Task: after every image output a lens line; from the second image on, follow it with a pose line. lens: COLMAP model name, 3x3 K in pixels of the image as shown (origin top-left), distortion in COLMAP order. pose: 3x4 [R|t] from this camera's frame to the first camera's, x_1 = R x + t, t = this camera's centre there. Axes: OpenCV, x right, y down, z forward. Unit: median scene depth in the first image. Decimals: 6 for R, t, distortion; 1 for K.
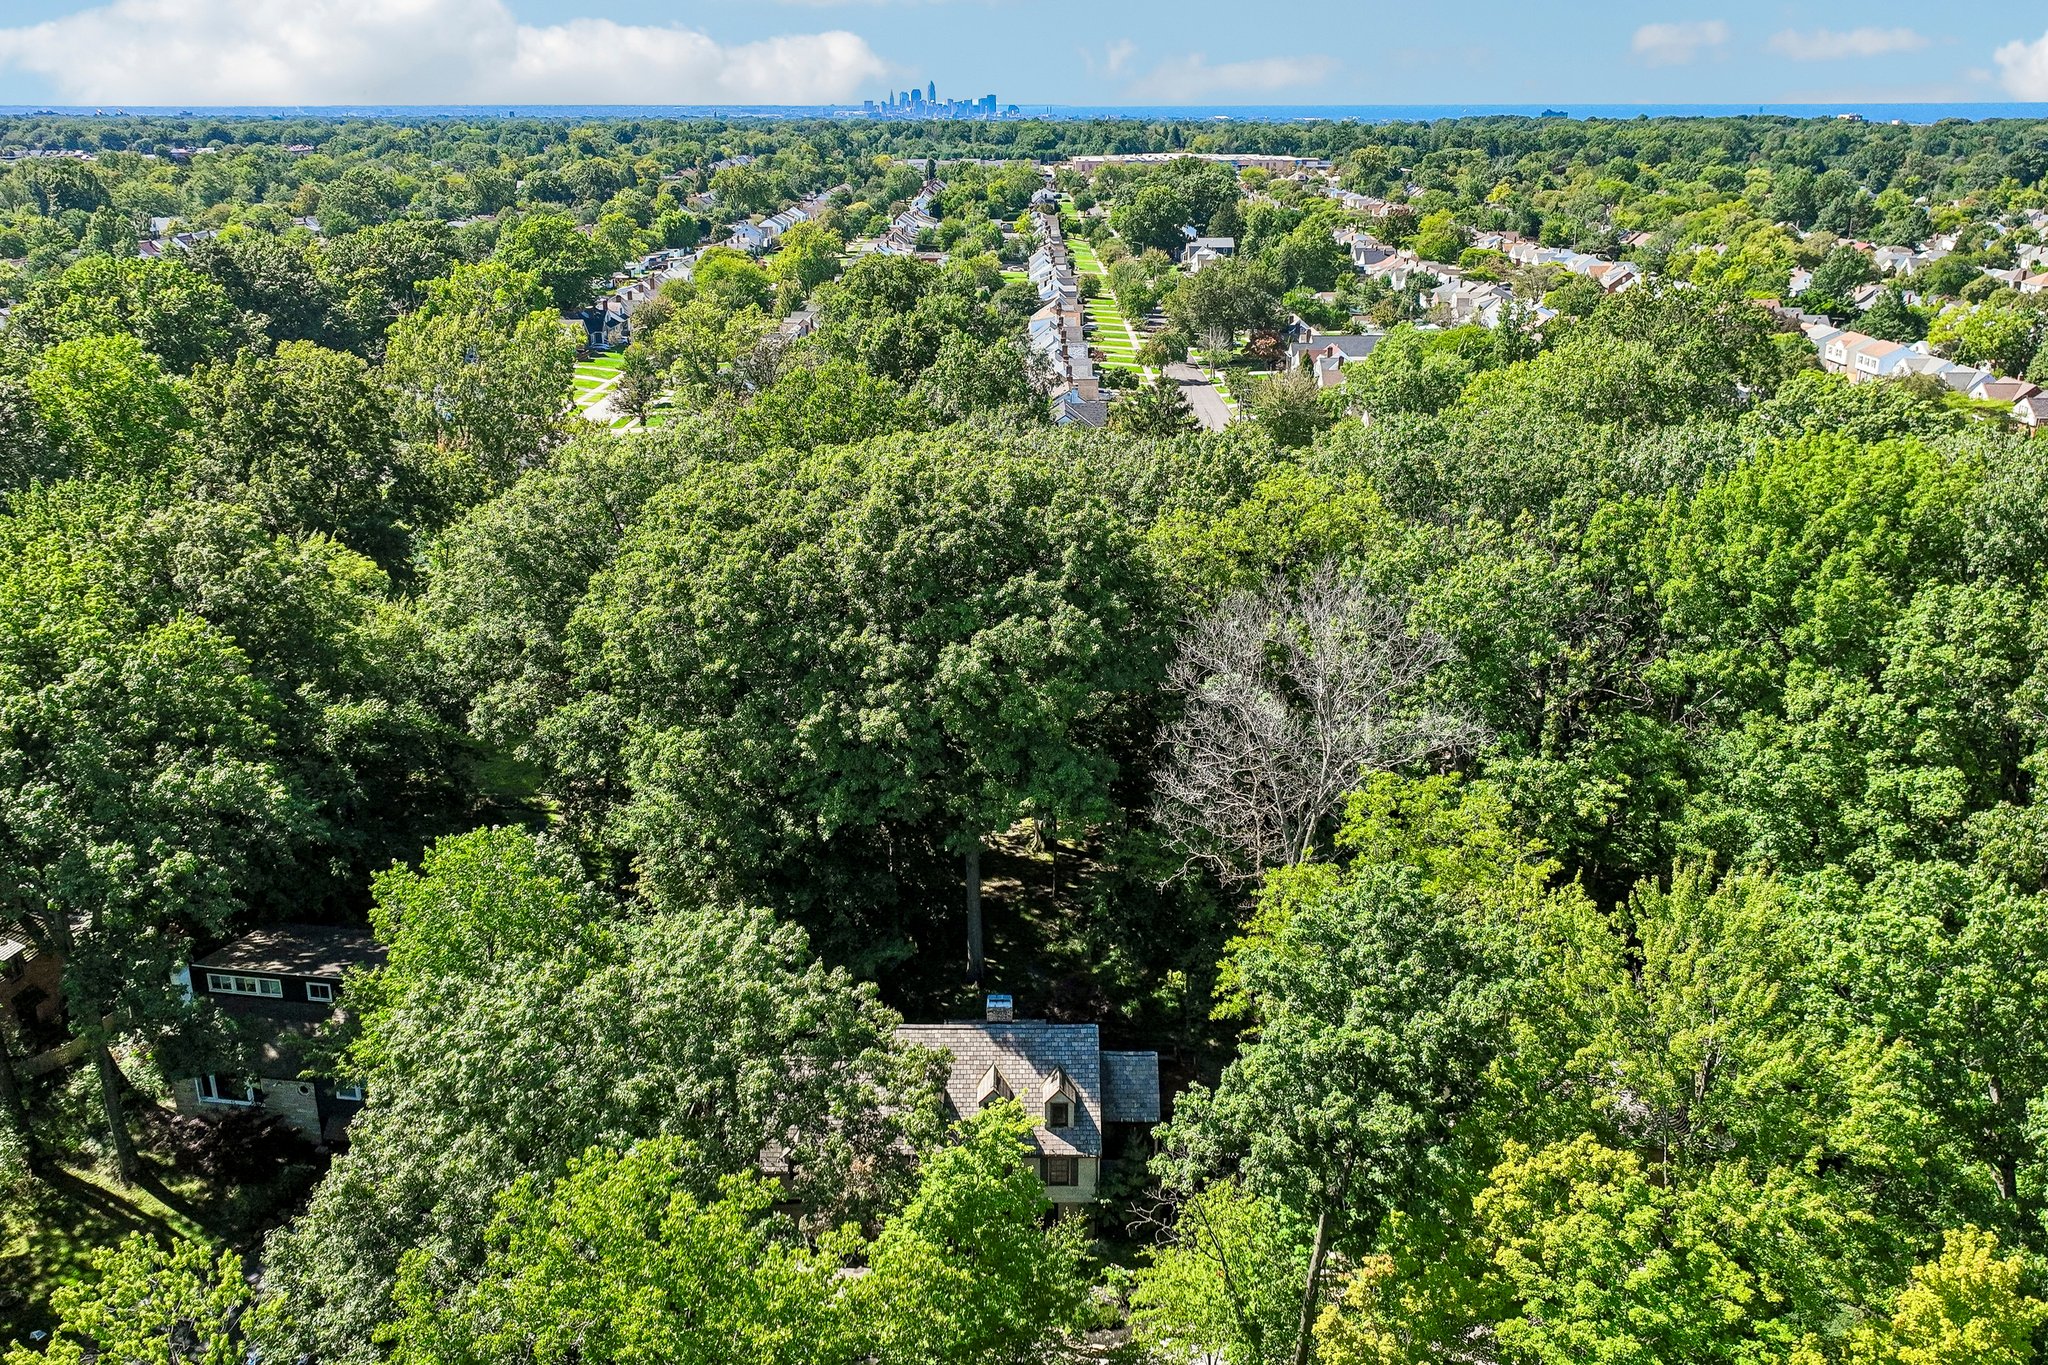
lens RADIAL K [[1470.7, 0, 1019.5], [0, 1470.7, 687.9], [0, 0, 1]] dist [-0.006443, 0.001786]
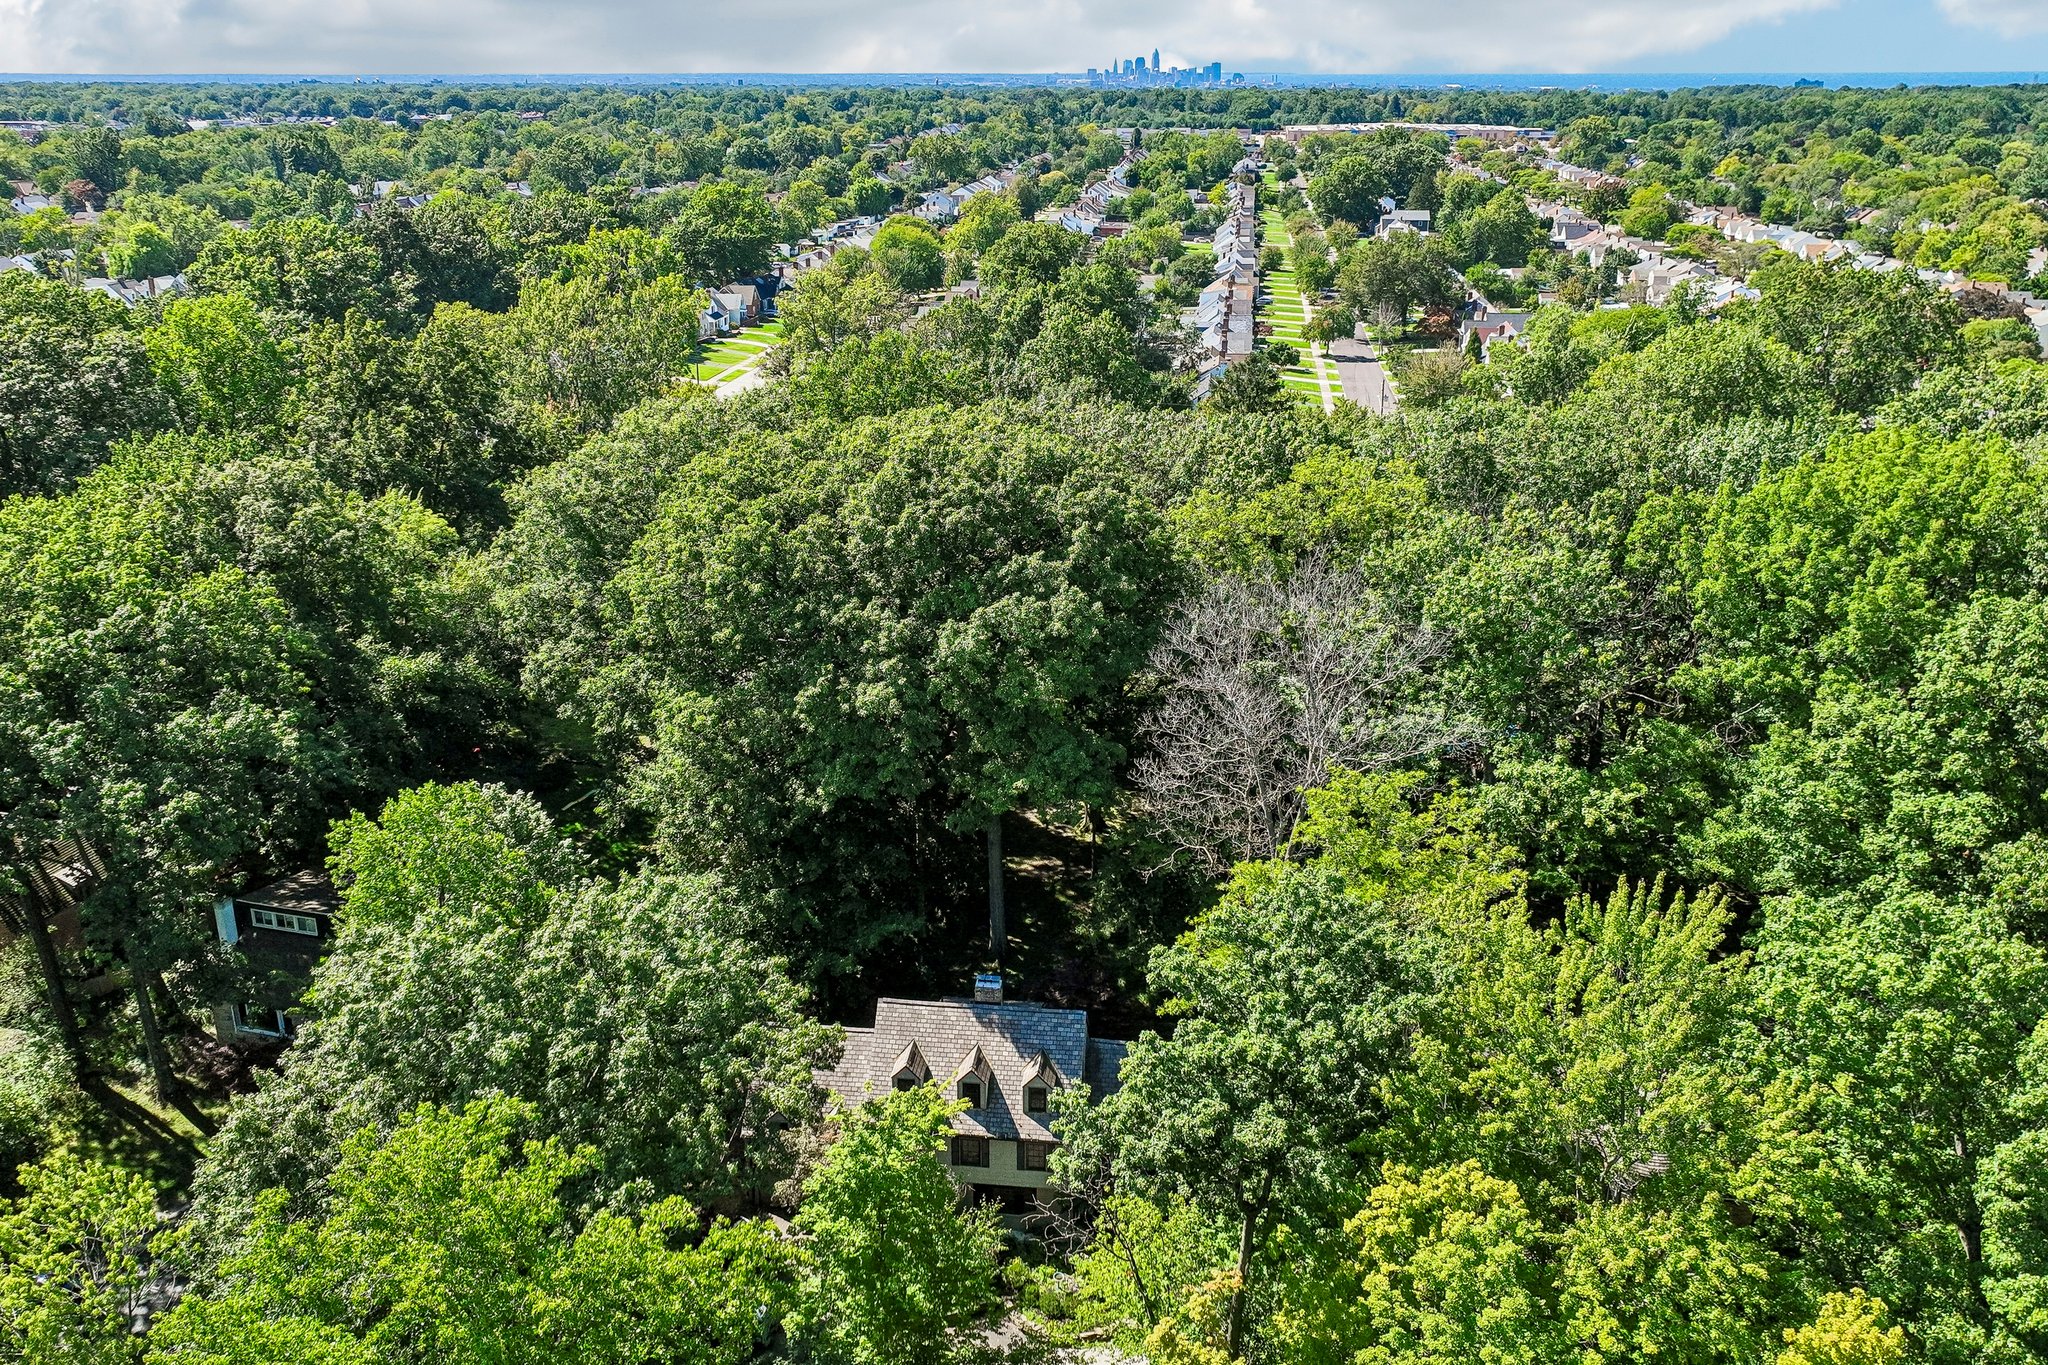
lens RADIAL K [[1476.0, 0, 1029.5], [0, 1476.0, 677.6], [0, 0, 1]] dist [-0.003593, -0.003839]
pose [[0.994220, 0.040680, -0.099354, 0.106273], [-0.039571, 0.999131, 0.013108, -0.006468], [0.099800, -0.009101, 0.994966, 0.011984]]
